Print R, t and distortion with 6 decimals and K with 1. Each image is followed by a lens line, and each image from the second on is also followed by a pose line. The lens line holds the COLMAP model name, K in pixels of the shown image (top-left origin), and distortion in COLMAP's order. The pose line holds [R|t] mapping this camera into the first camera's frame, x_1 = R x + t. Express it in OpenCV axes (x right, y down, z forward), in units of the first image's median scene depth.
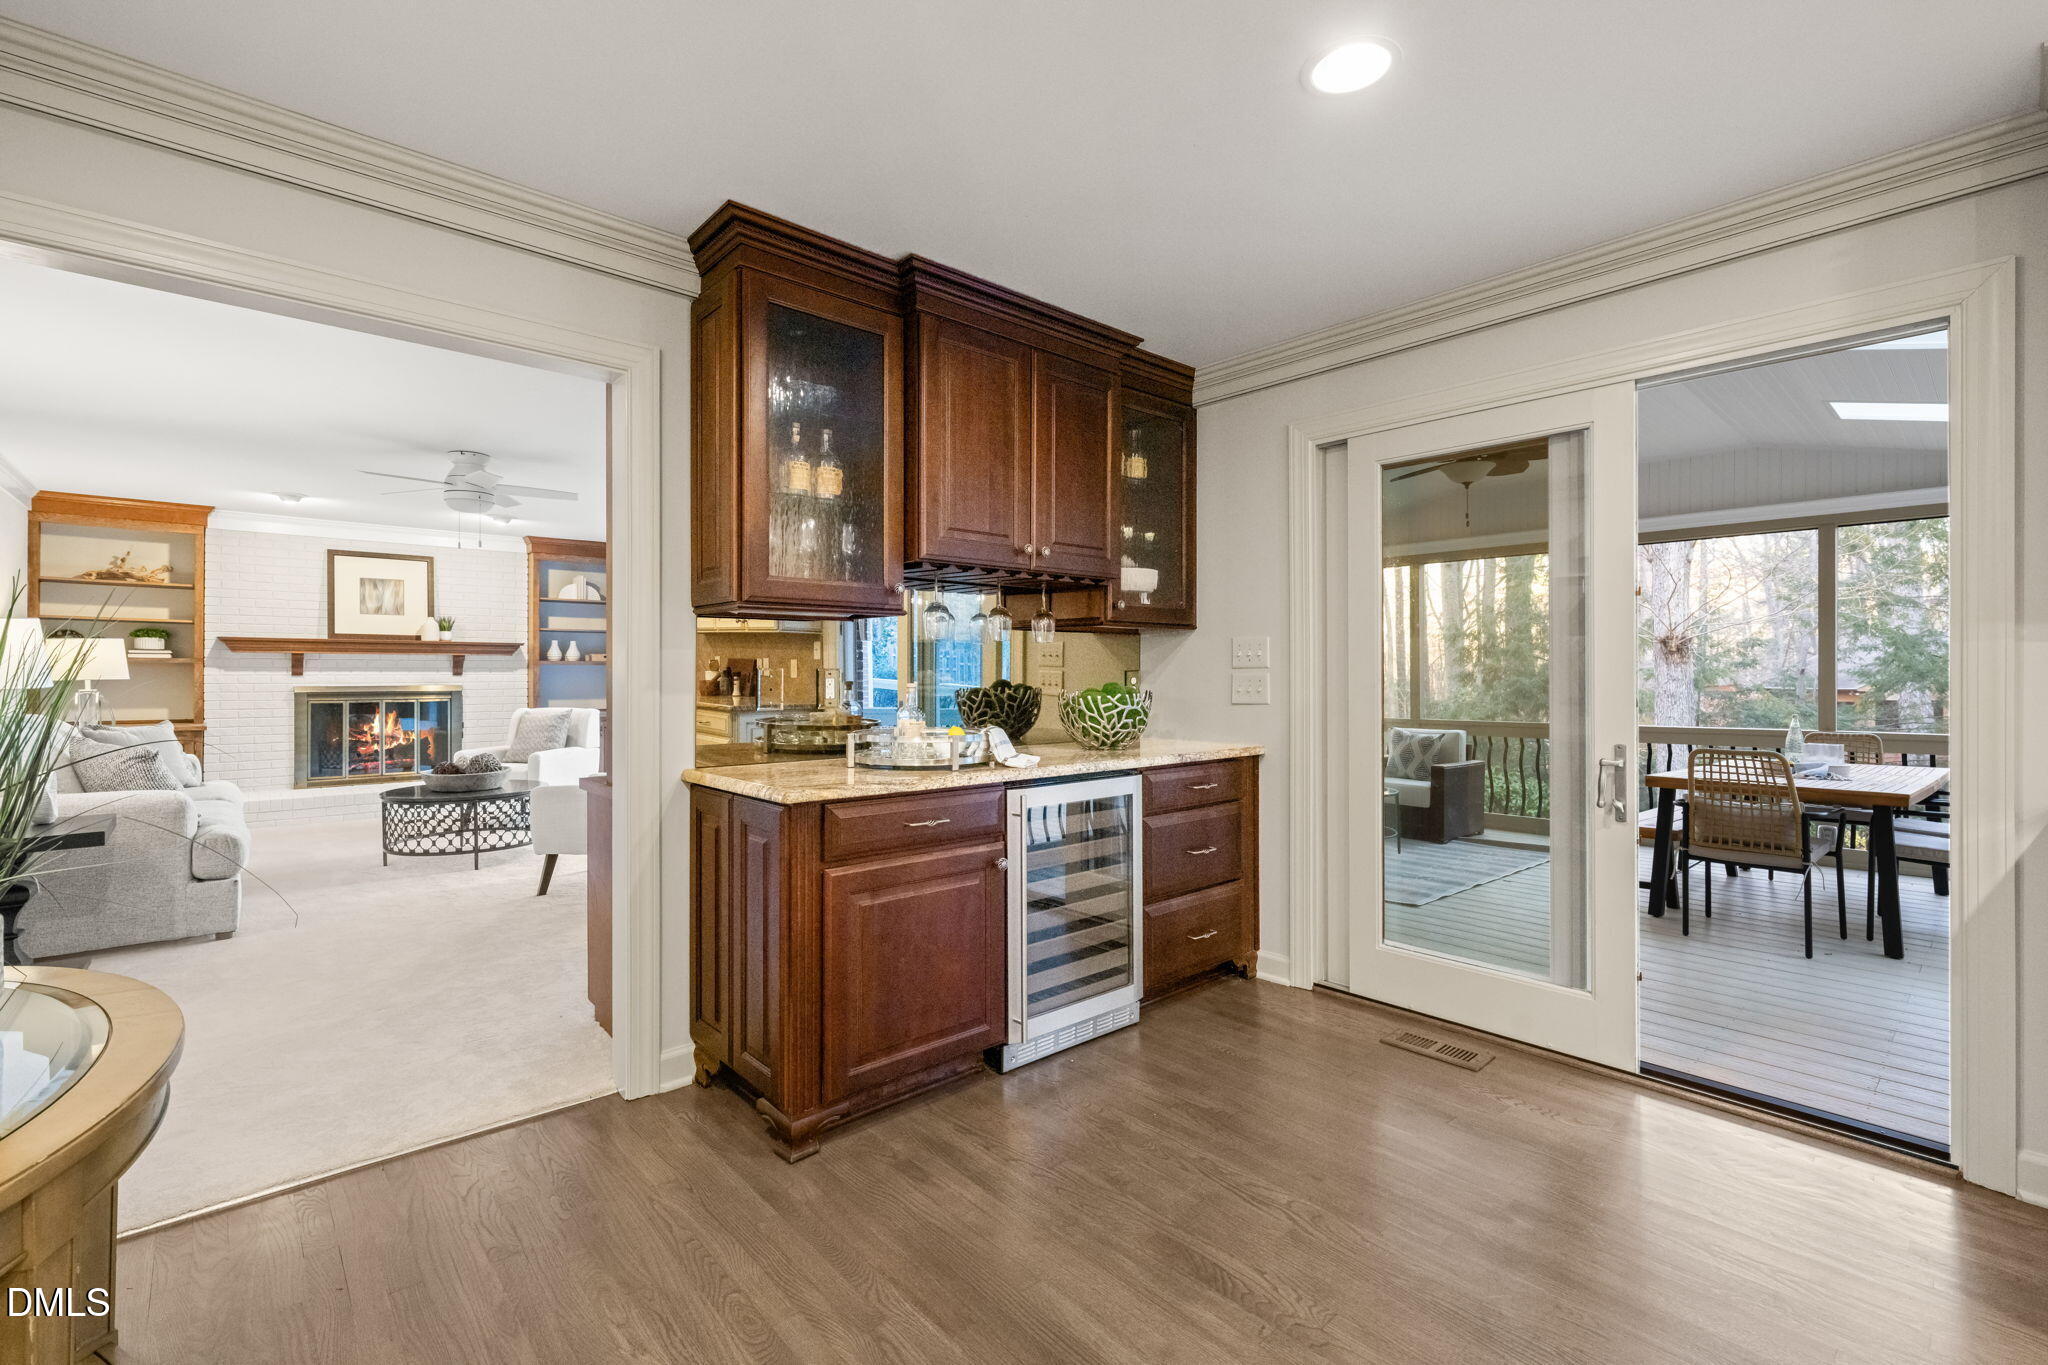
lens RADIAL K [[906.6, 0, 1034.7], [0, 906.6, 673.5], [0, 0, 1]] dist [-0.002398, -0.000052]
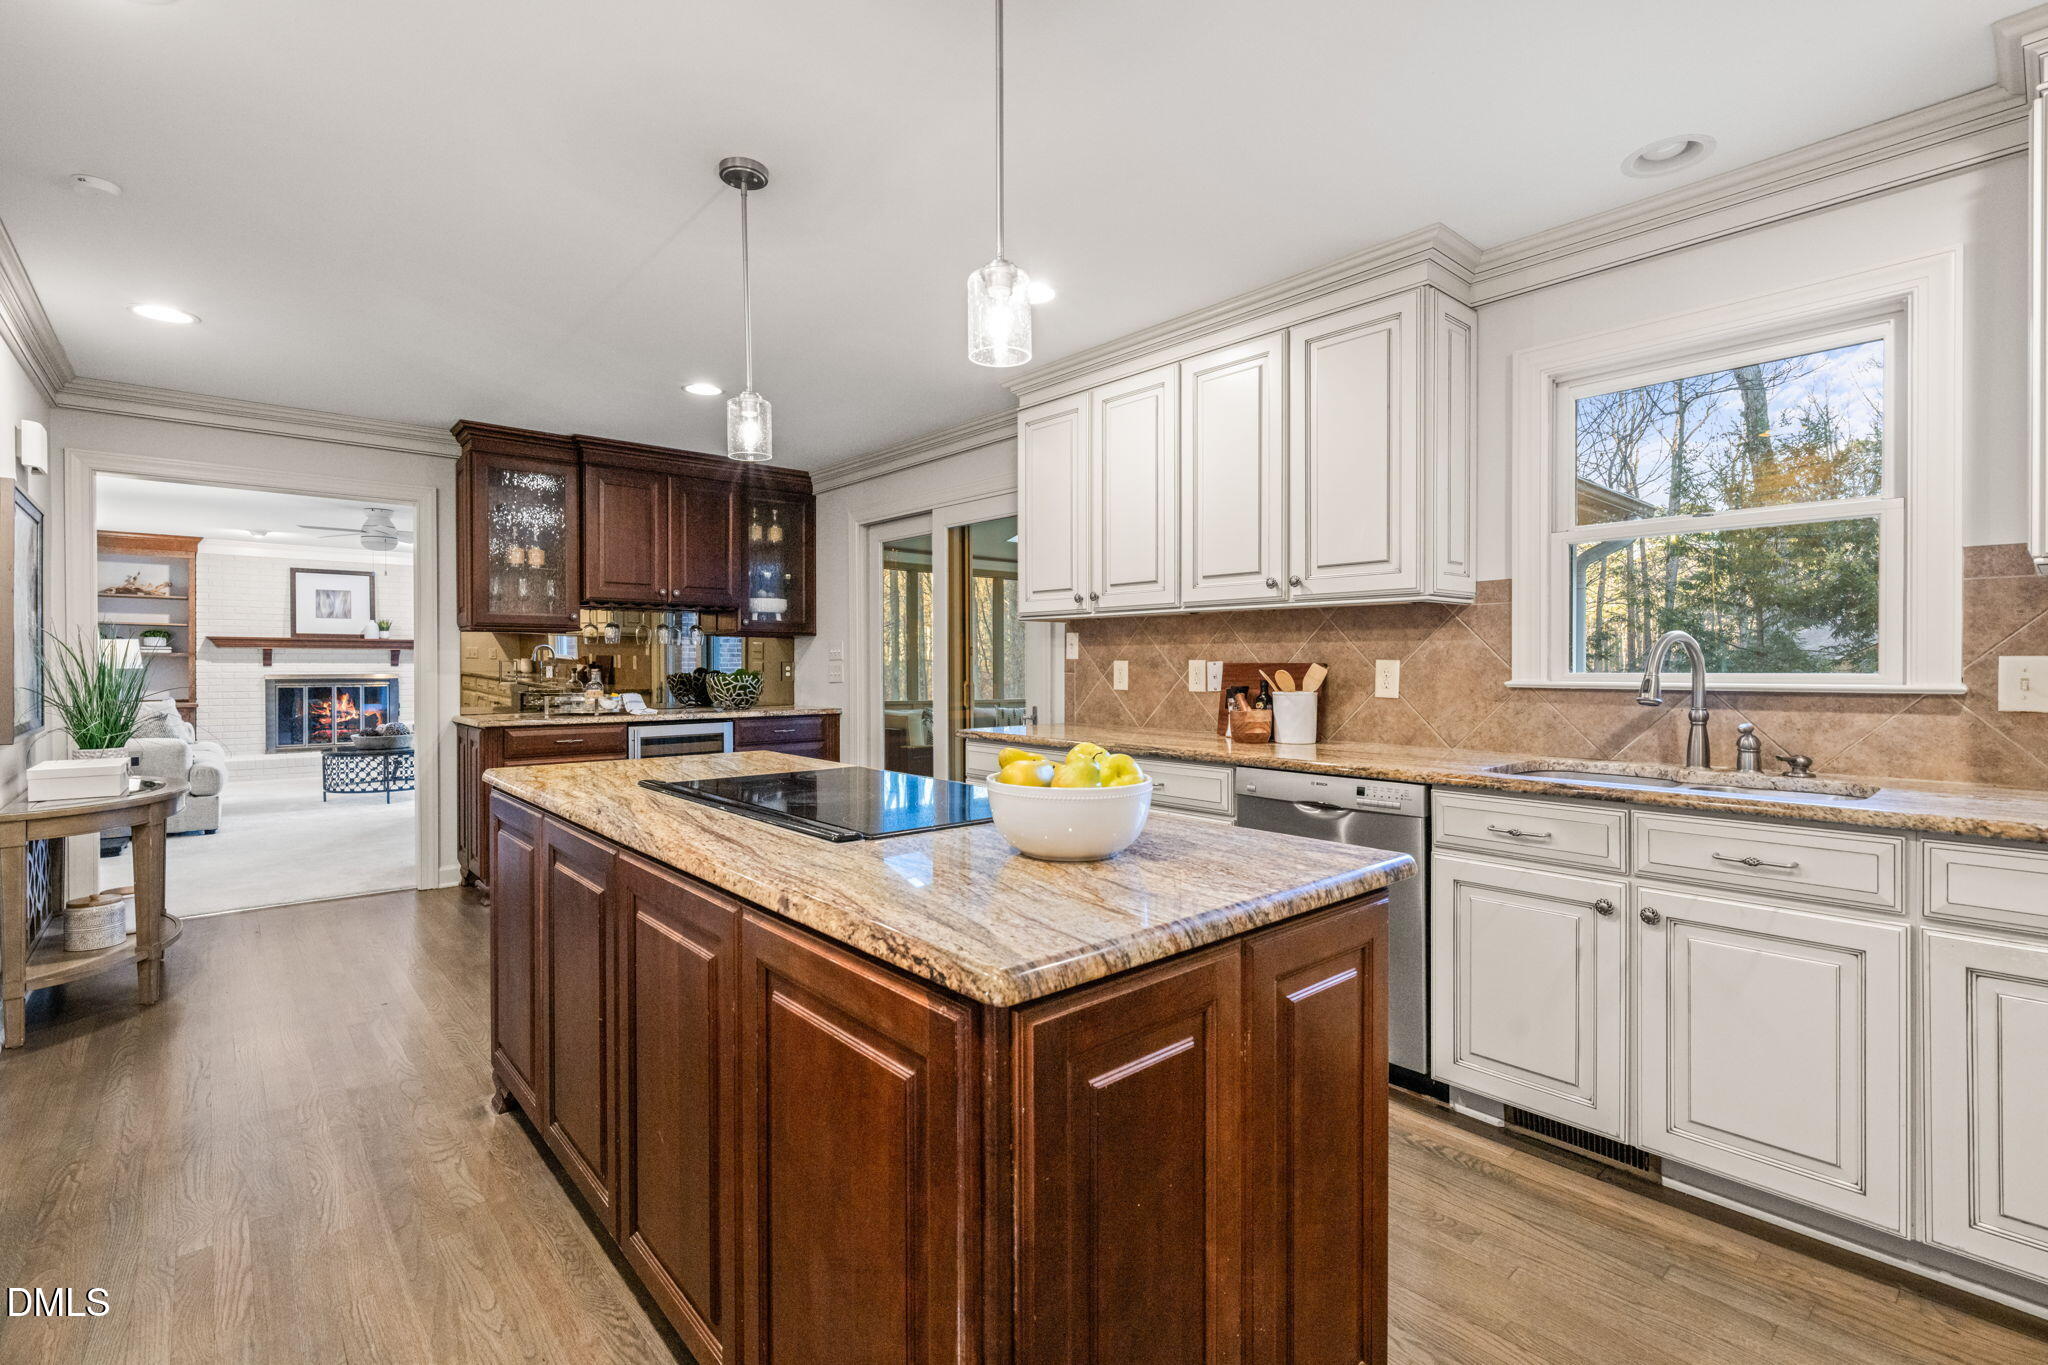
lens RADIAL K [[906.6, 0, 1004.9], [0, 906.6, 674.7], [0, 0, 1]] dist [-0.002398, -0.000052]
pose [[0.999911, 0.000335, -0.013360, 0.286411], [-0.000202, 0.999950, 0.009982, 0.001765], [0.013363, -0.009978, 0.999861, -0.311998]]
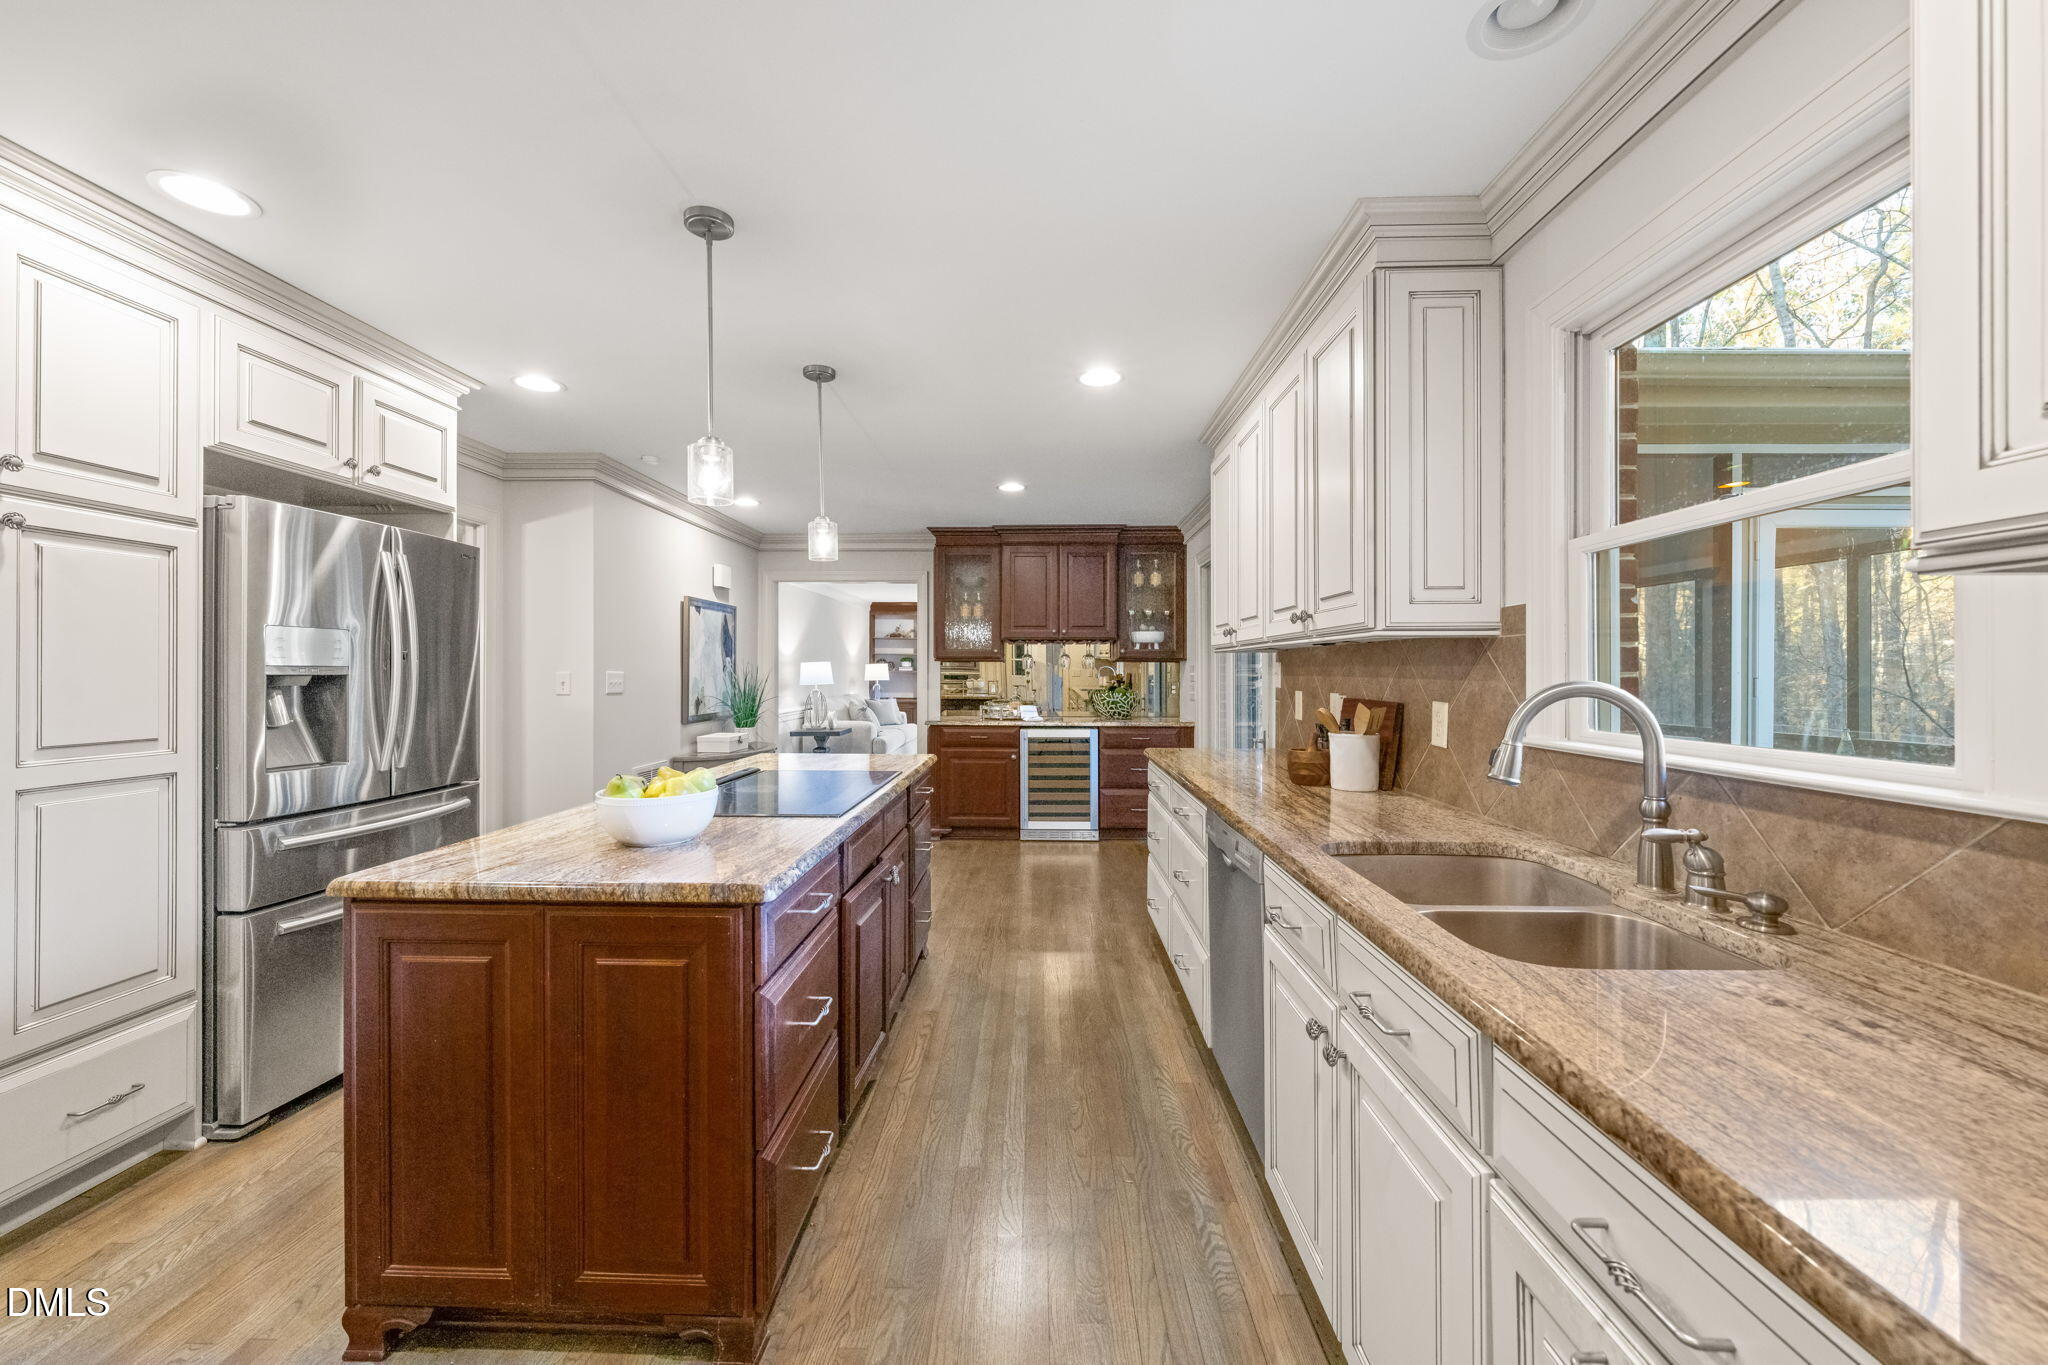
lens RADIAL K [[759.1, 0, 1015.0], [0, 759.1, 670.6], [0, 0, 1]] dist [-0.002026, -0.000070]
pose [[0.731594, 0.000038, -0.681741, 0.539827], [-0.003024, 0.999990, -0.003189, -0.011685], [0.681734, 0.004395, 0.731587, -0.219312]]
